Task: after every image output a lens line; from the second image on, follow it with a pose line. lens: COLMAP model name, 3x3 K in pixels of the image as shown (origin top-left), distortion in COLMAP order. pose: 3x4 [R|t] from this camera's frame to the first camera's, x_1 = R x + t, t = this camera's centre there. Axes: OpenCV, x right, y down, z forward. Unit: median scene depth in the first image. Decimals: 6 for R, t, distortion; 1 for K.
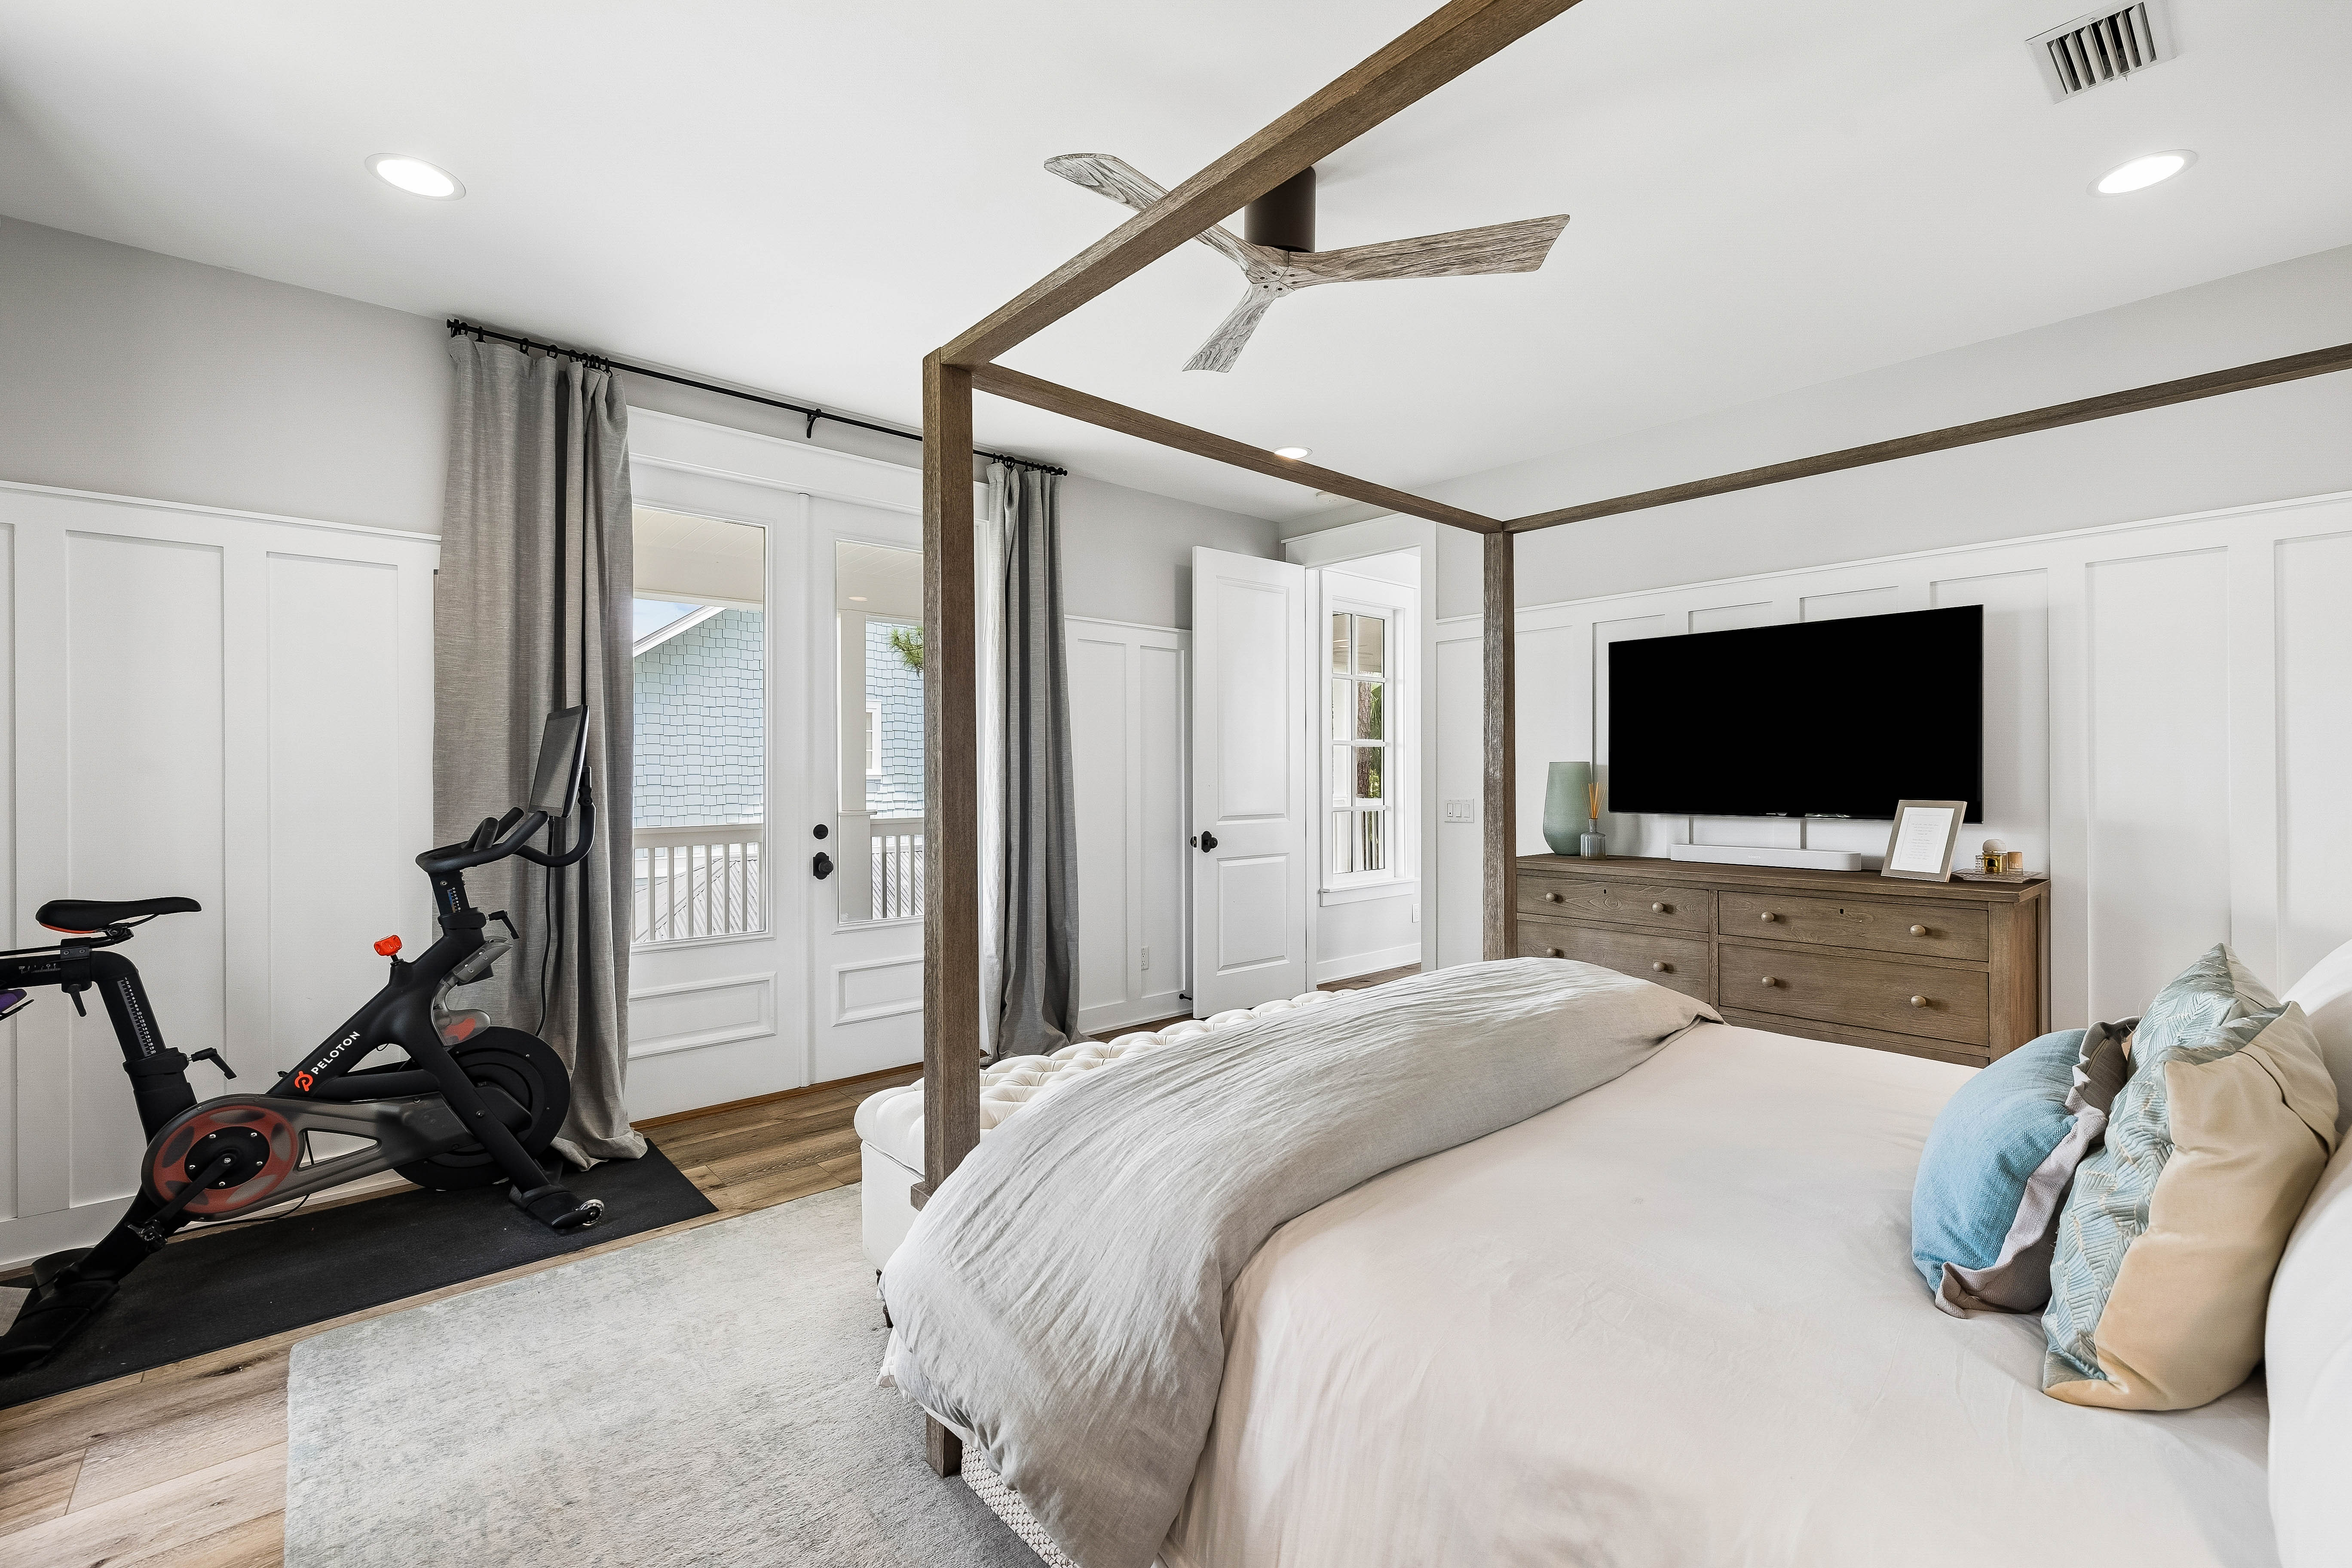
lens RADIAL K [[991.2, 0, 1168.7], [0, 991.2, 771.2], [0, 0, 1]] dist [-0.002970, 0.000301]
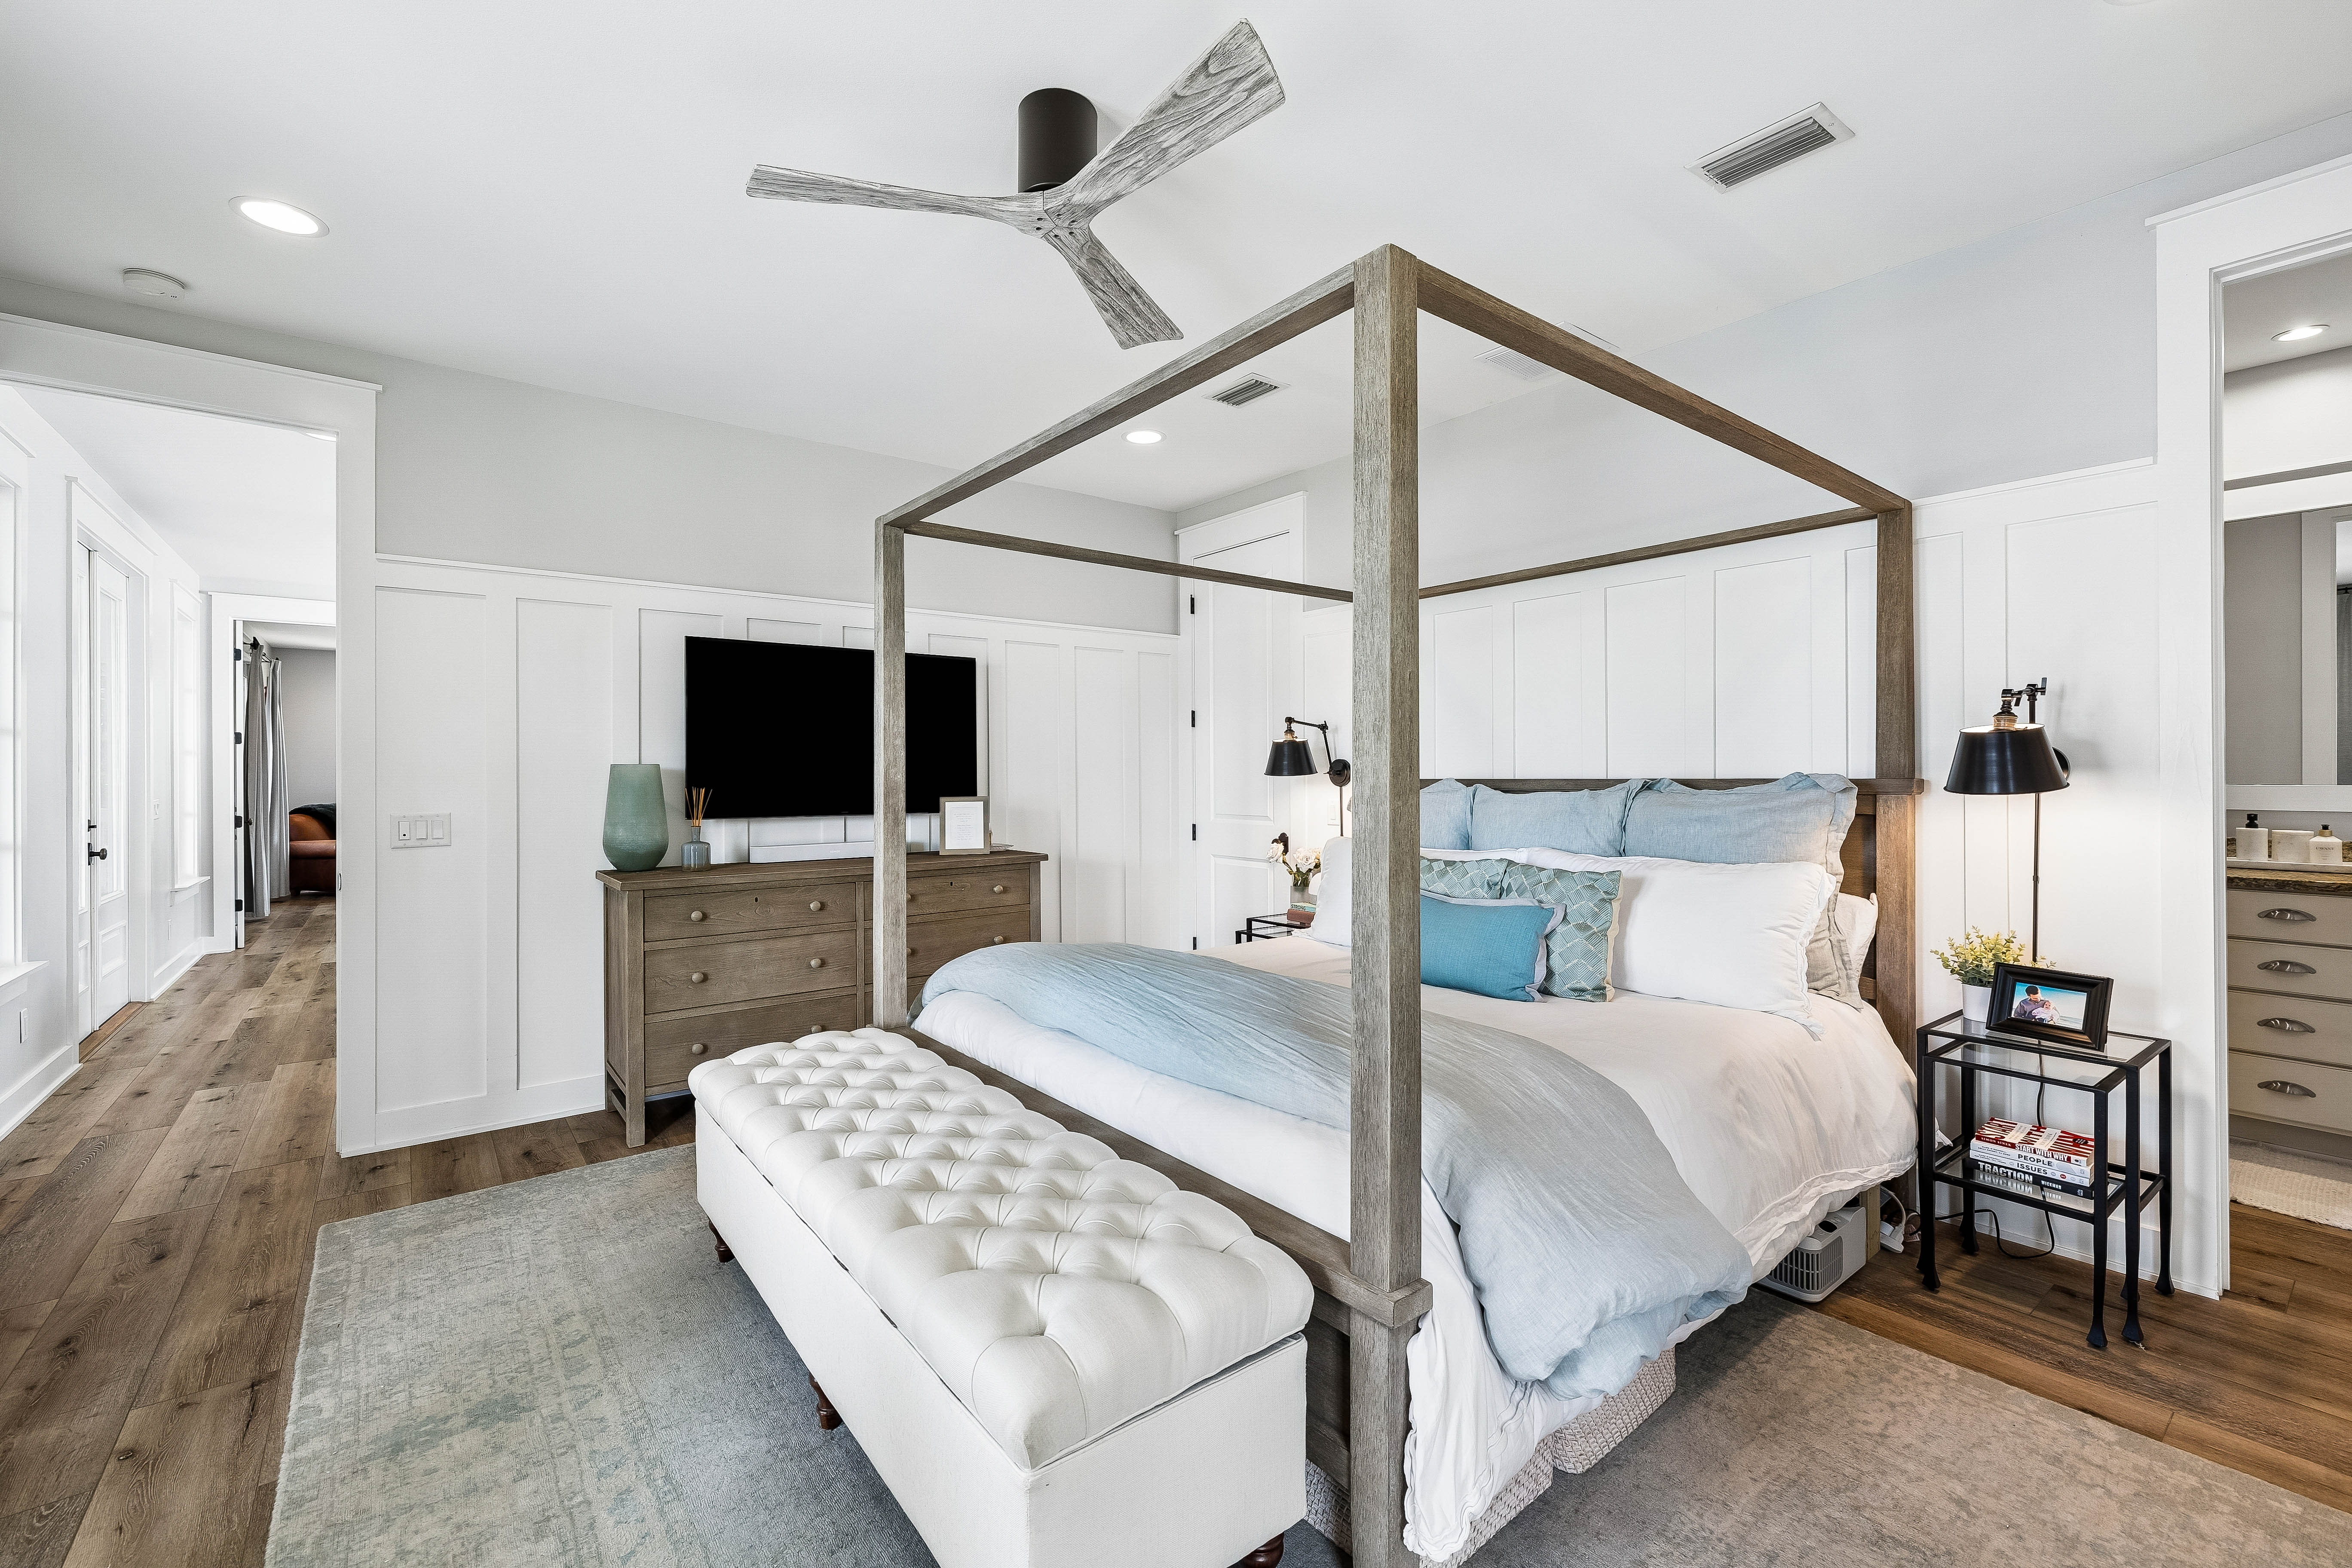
lens RADIAL K [[991.2, 0, 1162.1], [0, 991.2, 784.3], [0, 0, 1]] dist [-0.002970, 0.000301]
pose [[0.049134, -0.008240, 0.998758, -0.522901], [-0.000718, 0.999965, 0.008285, 0.000844], [-0.998792, -0.001124, 0.049127, 0.585643]]
